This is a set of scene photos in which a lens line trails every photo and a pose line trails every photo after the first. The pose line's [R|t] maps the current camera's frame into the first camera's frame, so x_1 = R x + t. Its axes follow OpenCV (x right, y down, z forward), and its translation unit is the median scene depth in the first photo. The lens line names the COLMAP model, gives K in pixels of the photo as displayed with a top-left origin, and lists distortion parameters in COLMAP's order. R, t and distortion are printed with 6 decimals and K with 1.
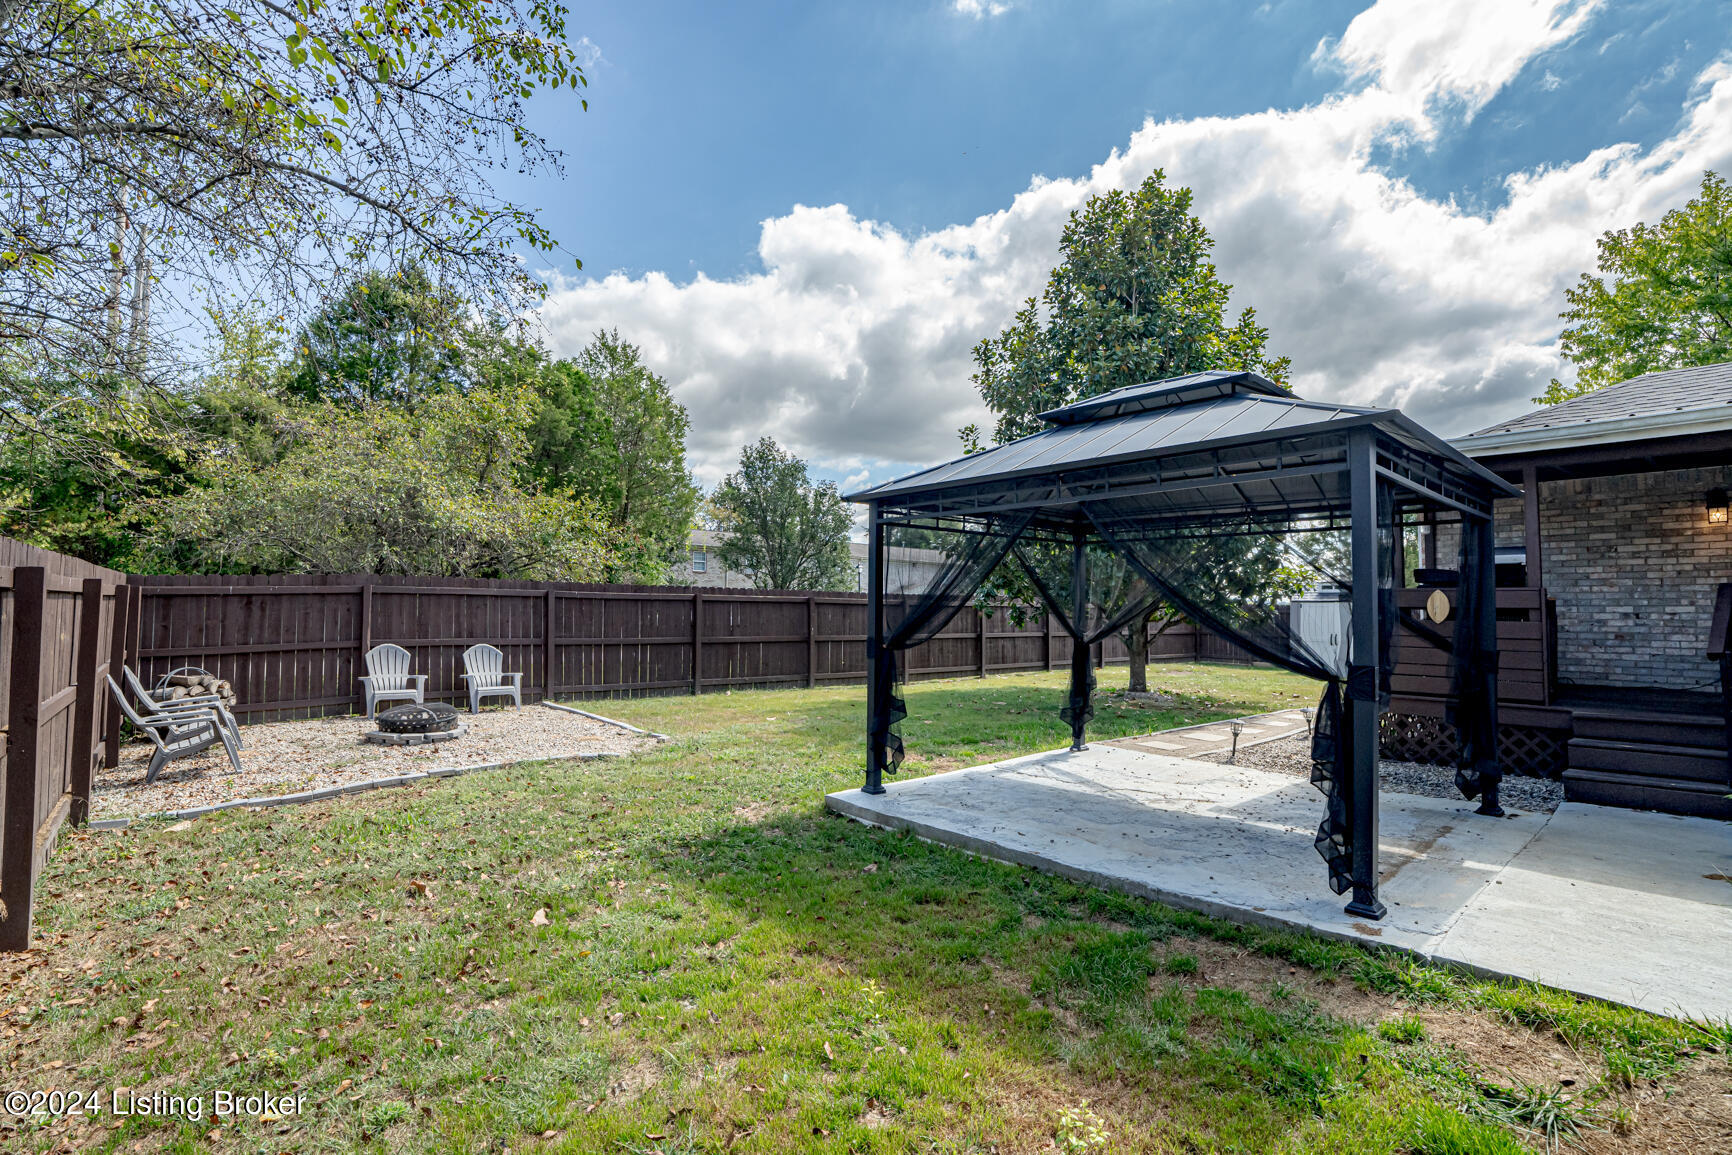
lens RADIAL K [[788.0, 0, 839.3], [0, 788.0, 567.2], [0, 0, 1]] dist [-0.015382, 0.003440]
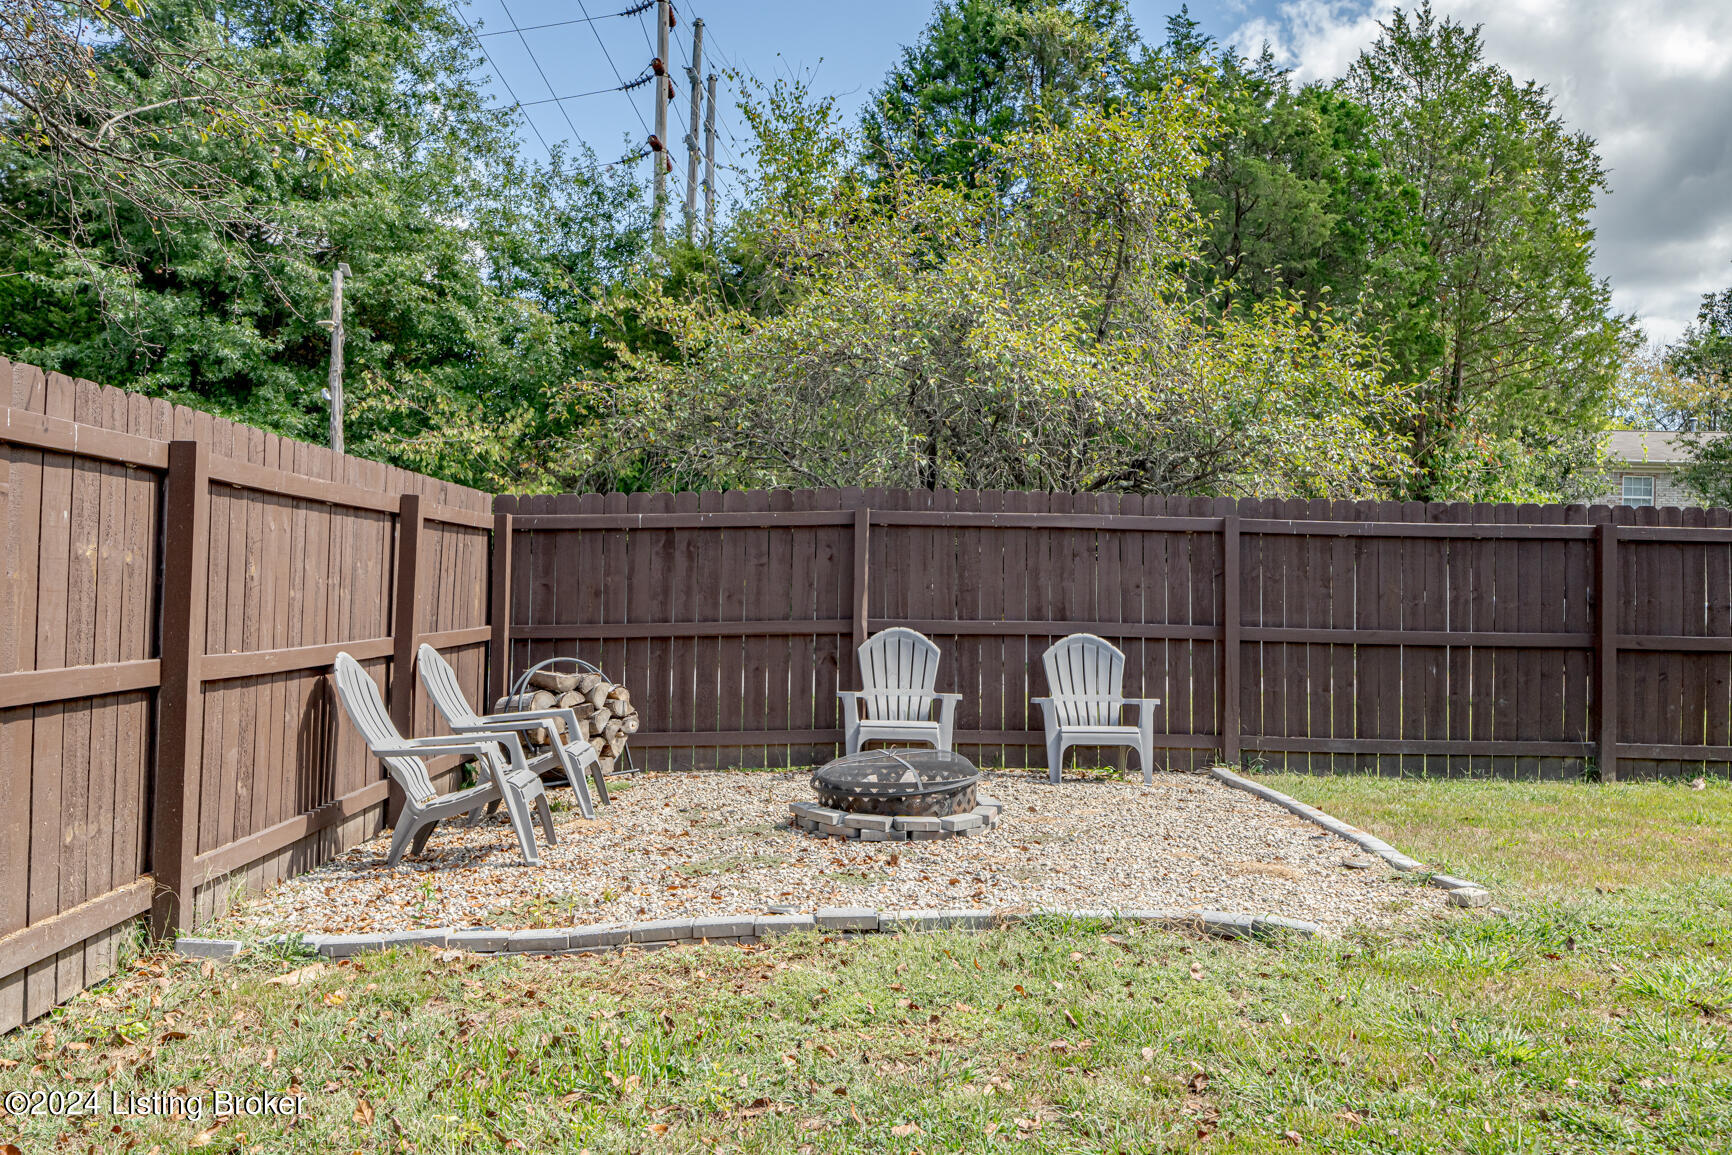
lens RADIAL K [[1483.7, 0, 870.7], [0, 1483.7, 568.0], [0, 0, 1]] dist [0.010848, 0.030795]
pose [[0.793128, -0.011082, -0.608954, -0.021786], [0.027106, 0.999486, 0.017114, 0.037791], [0.608451, -0.030079, 0.793021, 0.218931]]
